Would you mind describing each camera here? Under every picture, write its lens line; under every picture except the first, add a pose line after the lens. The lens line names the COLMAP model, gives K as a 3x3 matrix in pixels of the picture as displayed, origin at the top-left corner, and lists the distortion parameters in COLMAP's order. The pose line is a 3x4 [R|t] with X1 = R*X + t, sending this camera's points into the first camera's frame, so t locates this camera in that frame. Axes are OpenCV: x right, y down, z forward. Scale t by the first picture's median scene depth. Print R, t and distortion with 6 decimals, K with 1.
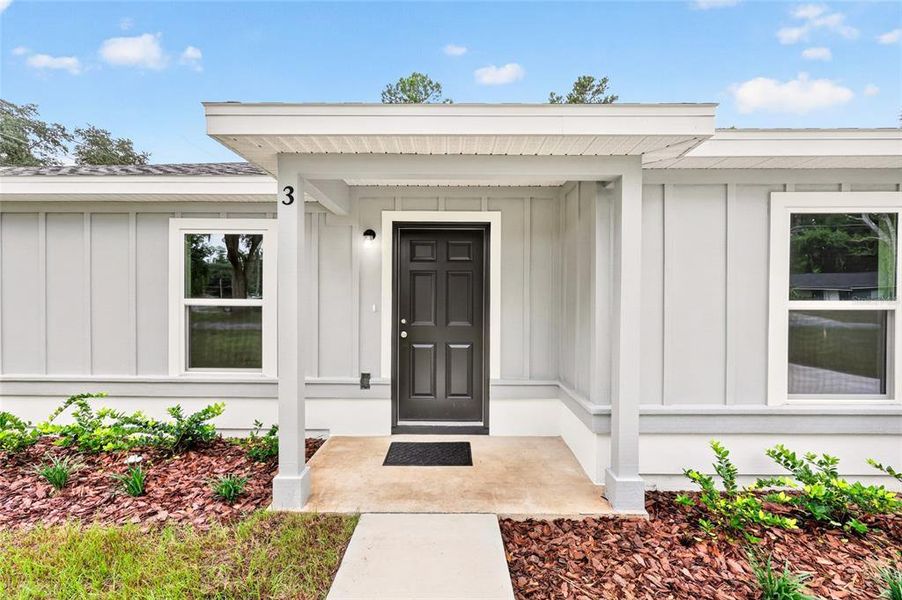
lens RADIAL K [[350.1, 0, 447.6], [0, 350.1, 301.1], [0, 0, 1]] dist [-0.002416, -0.000326]
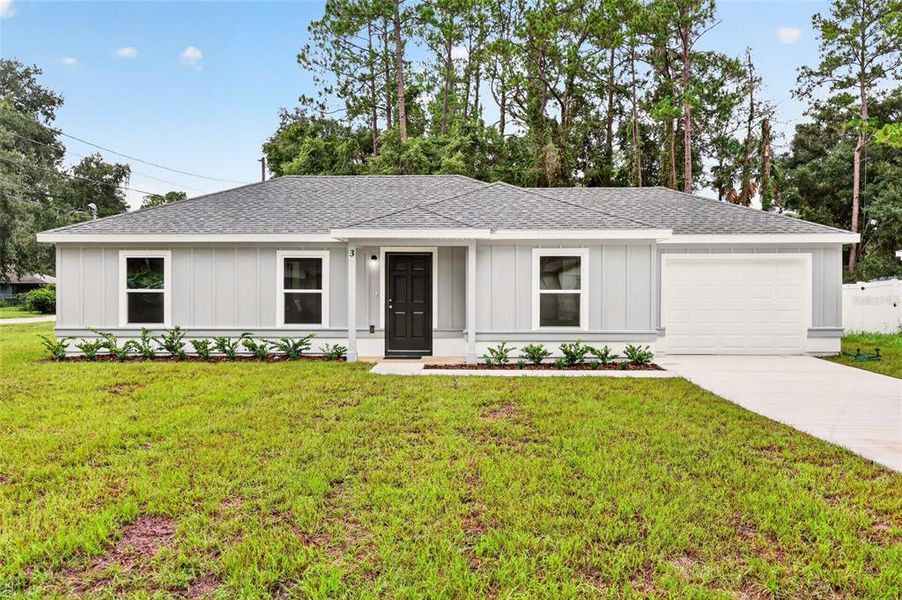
lens RADIAL K [[838.2, 0, 456.2], [0, 838.2, 299.2], [0, 0, 1]] dist [0.005660, 0.000000]
pose [[0.998979, -0.001219, -0.045160, 0.475779], [0.001222, 0.999999, 0.000037, 0.051360], [0.045160, -0.000092, 0.998980, -3.854556]]
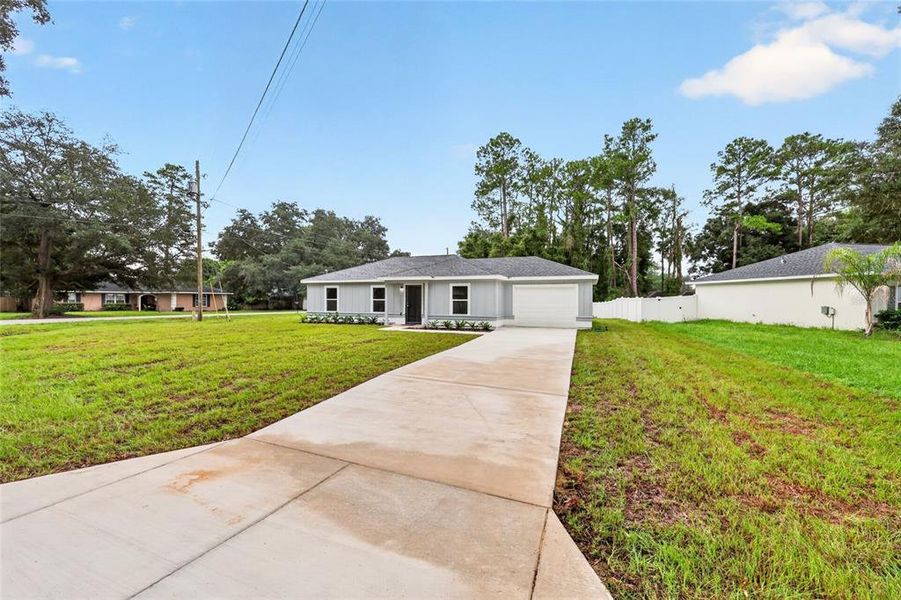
lens RADIAL K [[349.8, 0, 443.4], [0, 349.8, 304.5], [0, 0, 1]] dist [-0.002416, -0.000326]
pose [[0.928000, 0.006936, -0.372516, 2.421223], [-0.006184, 0.999976, 0.003213, 0.054360], [0.372530, -0.000678, 0.928020, -3.847622]]
